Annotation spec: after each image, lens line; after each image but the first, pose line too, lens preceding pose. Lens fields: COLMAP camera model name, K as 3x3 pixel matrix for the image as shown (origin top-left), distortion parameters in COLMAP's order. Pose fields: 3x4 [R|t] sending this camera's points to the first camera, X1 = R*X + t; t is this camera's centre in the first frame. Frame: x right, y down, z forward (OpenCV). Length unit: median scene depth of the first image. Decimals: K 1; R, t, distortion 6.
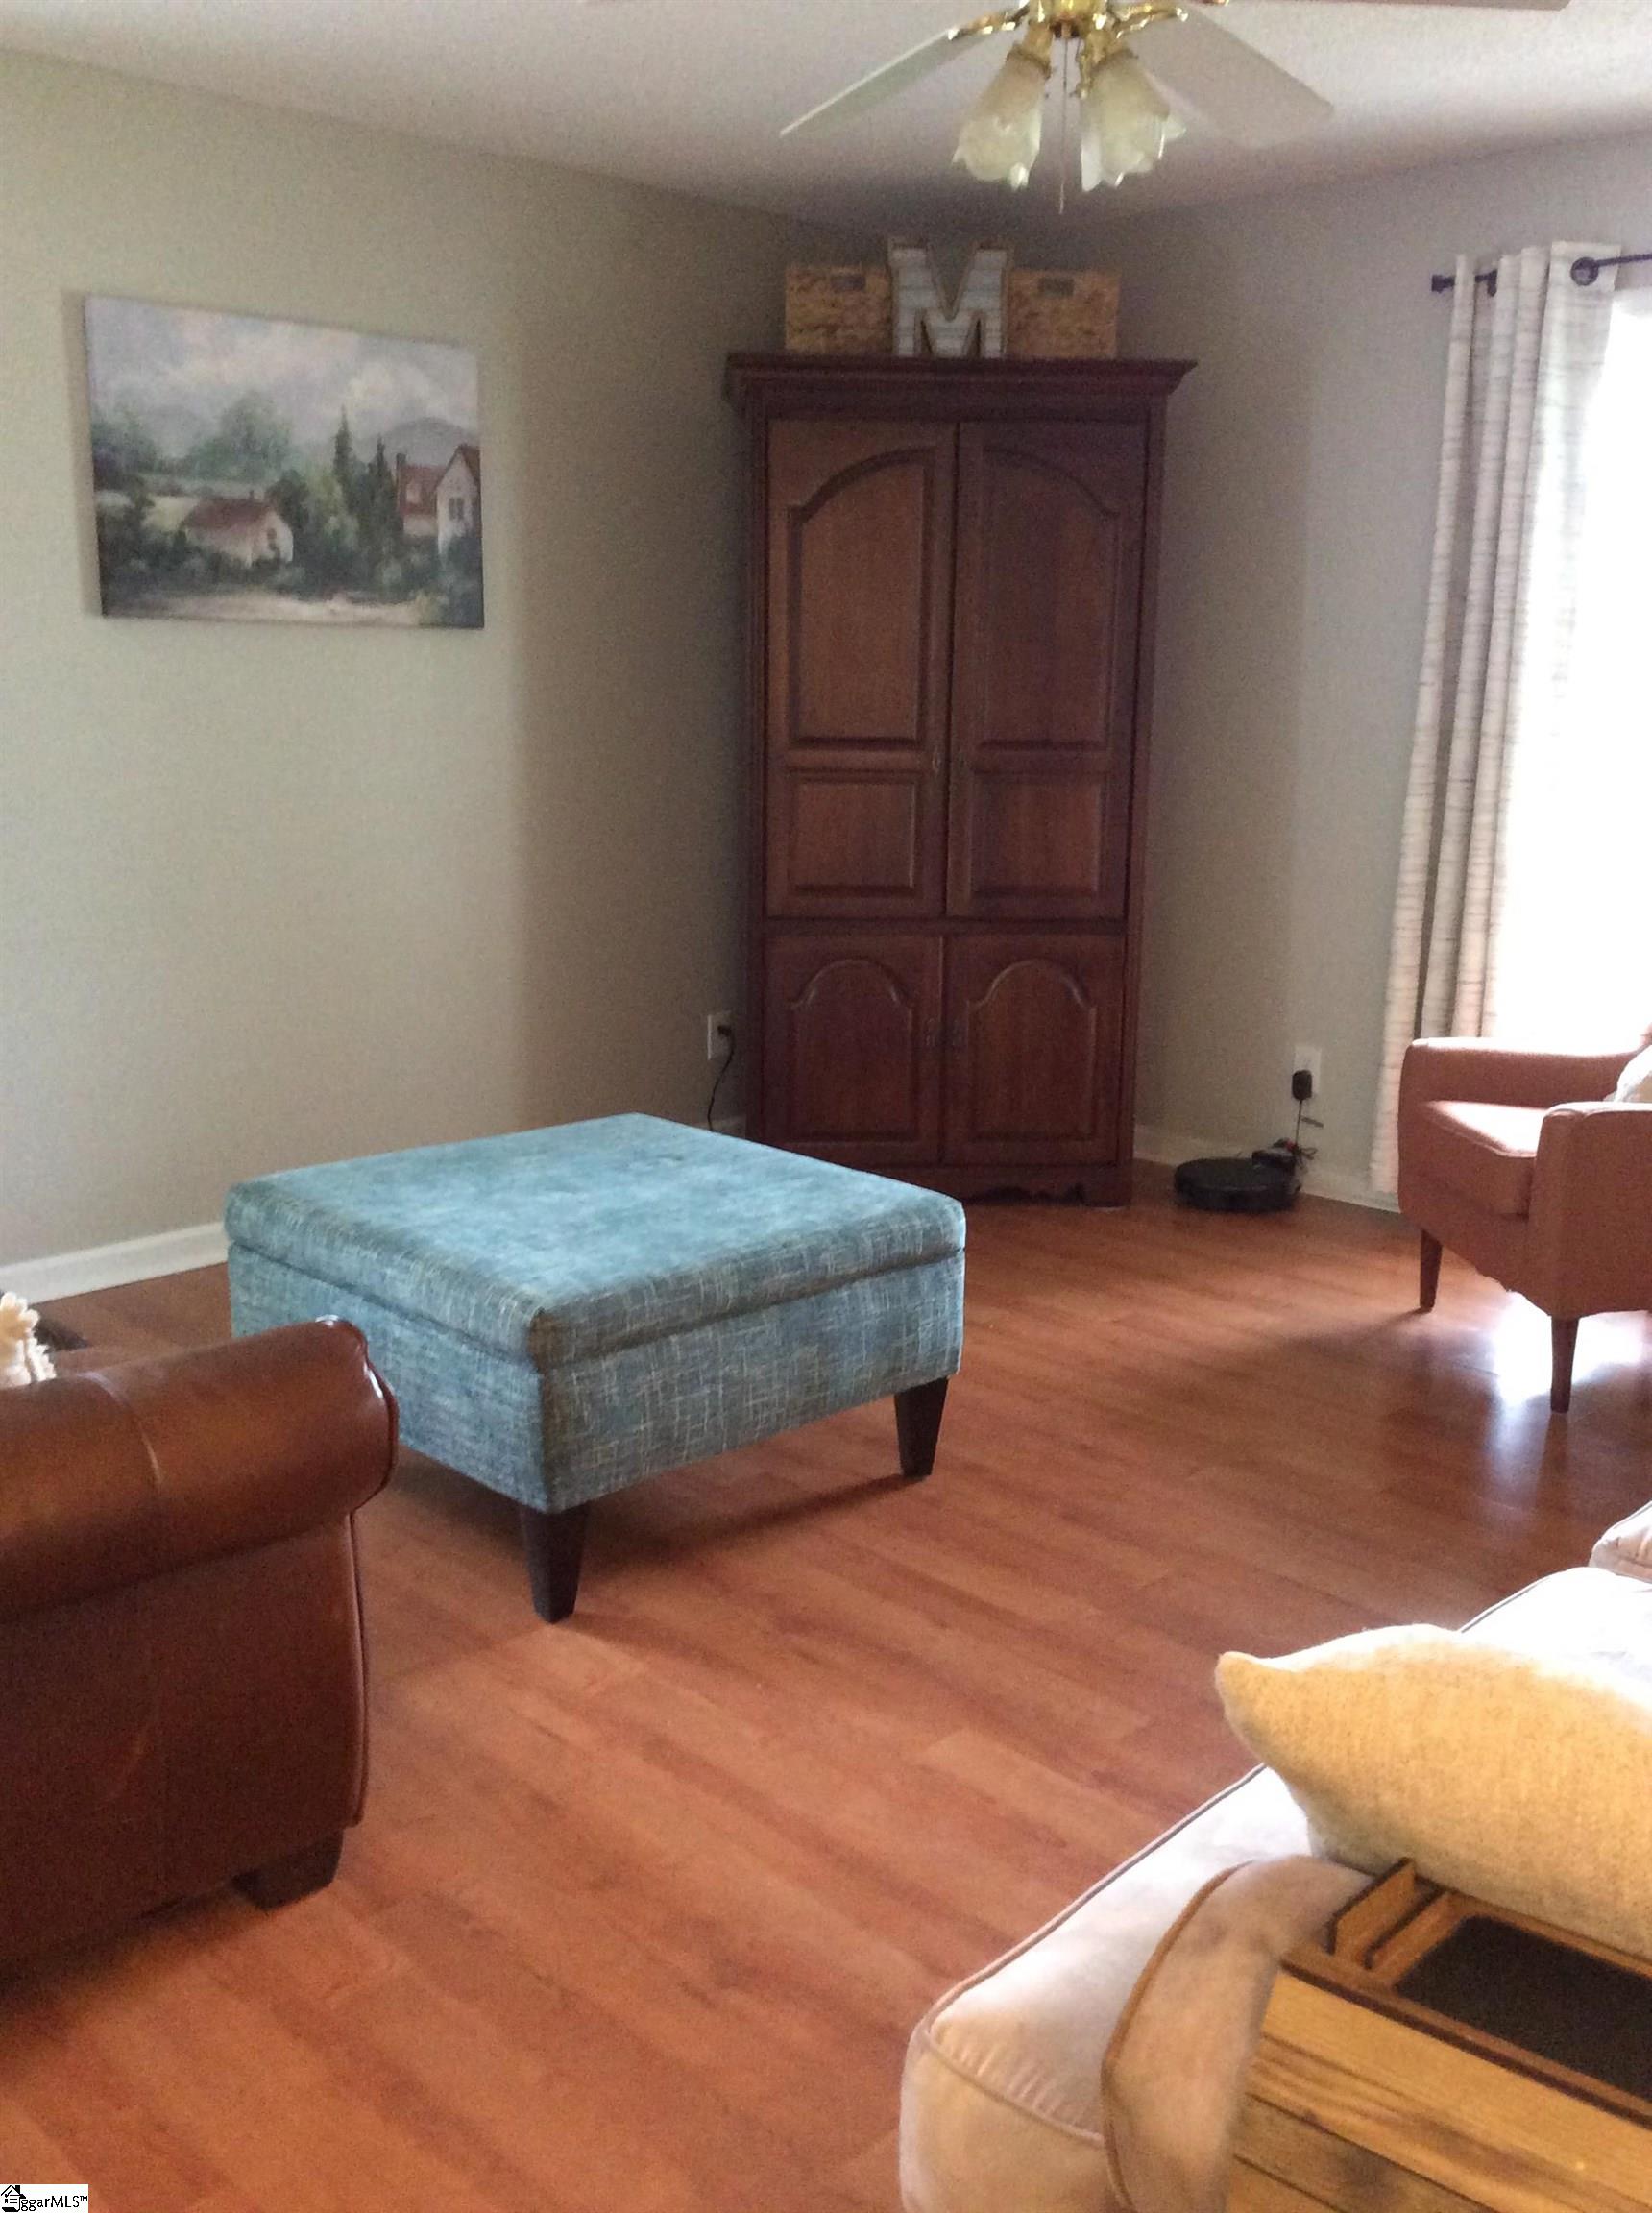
lens RADIAL K [[2036.8, 0, 818.5], [0, 2036.8, 1107.1], [0, 0, 1]] dist [0.124993, -0.248869]
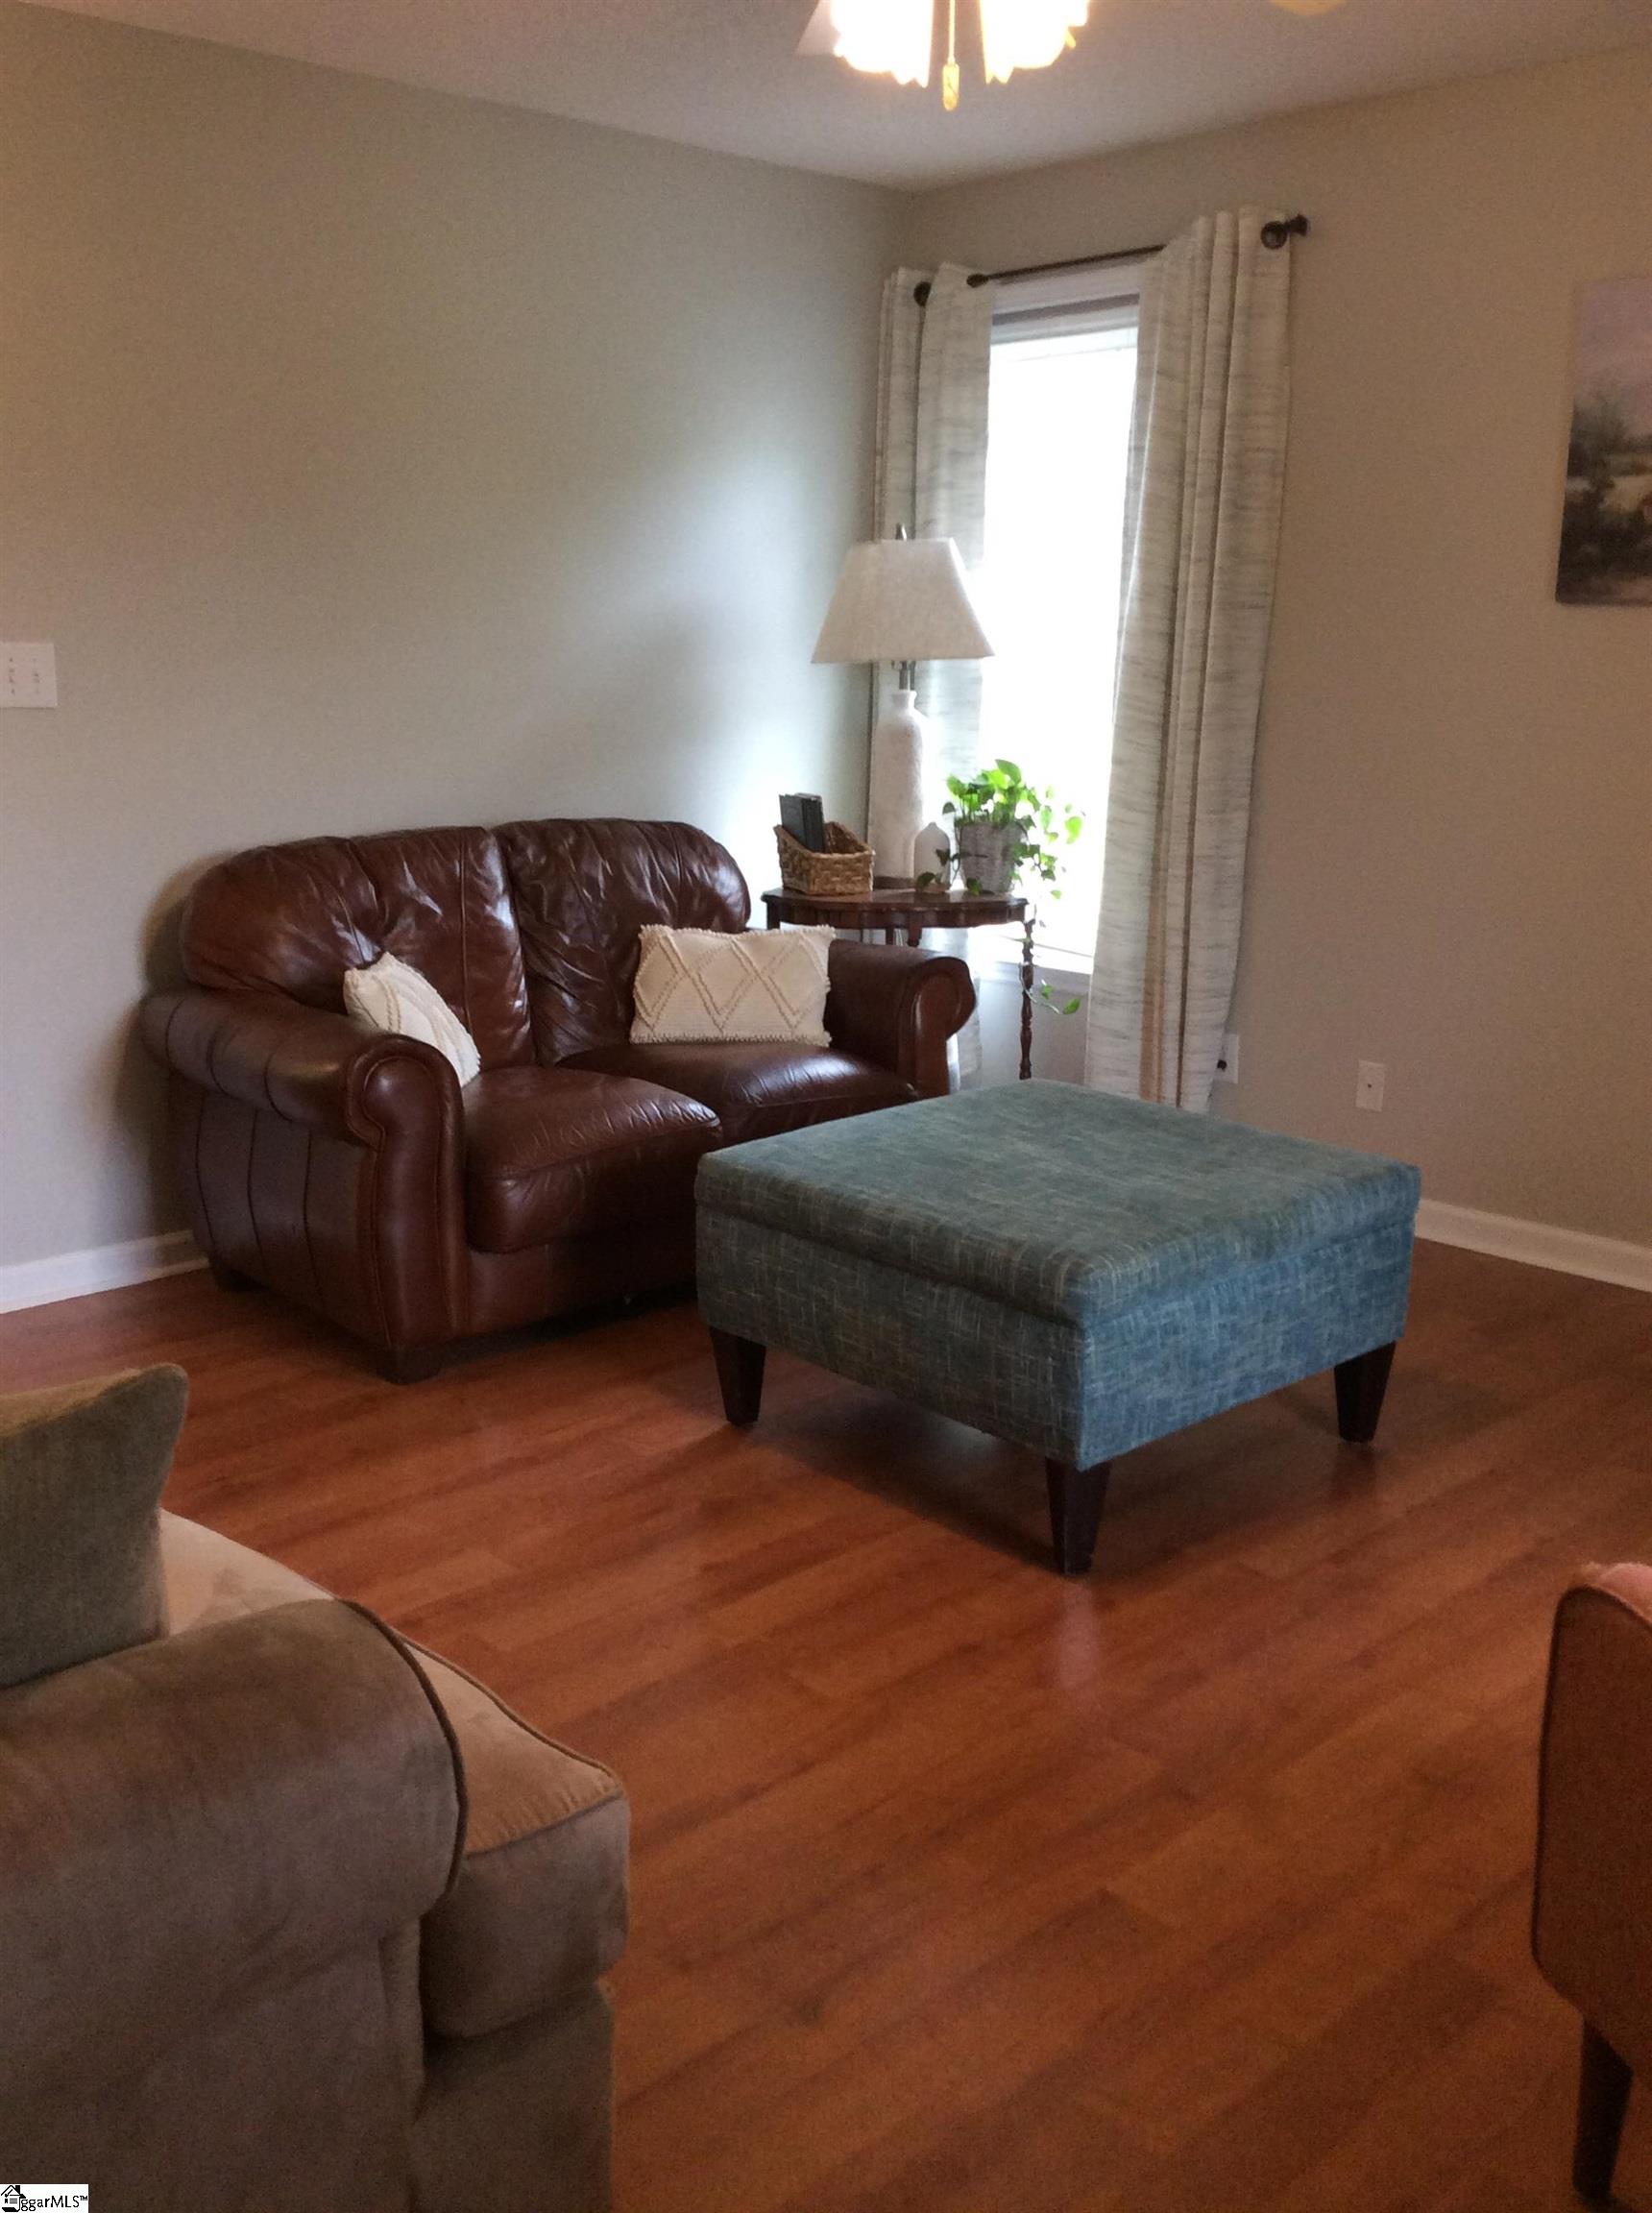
lens RADIAL K [[2036.8, 0, 818.5], [0, 2036.8, 1107.1], [0, 0, 1]] dist [0.124993, -0.248869]
pose [[-0.031956, 0.213659, -0.976385, 0.714278], [-0.225798, 0.950086, 0.215295, -0.140972], [0.973650, 0.227346, 0.017883, 0.694855]]
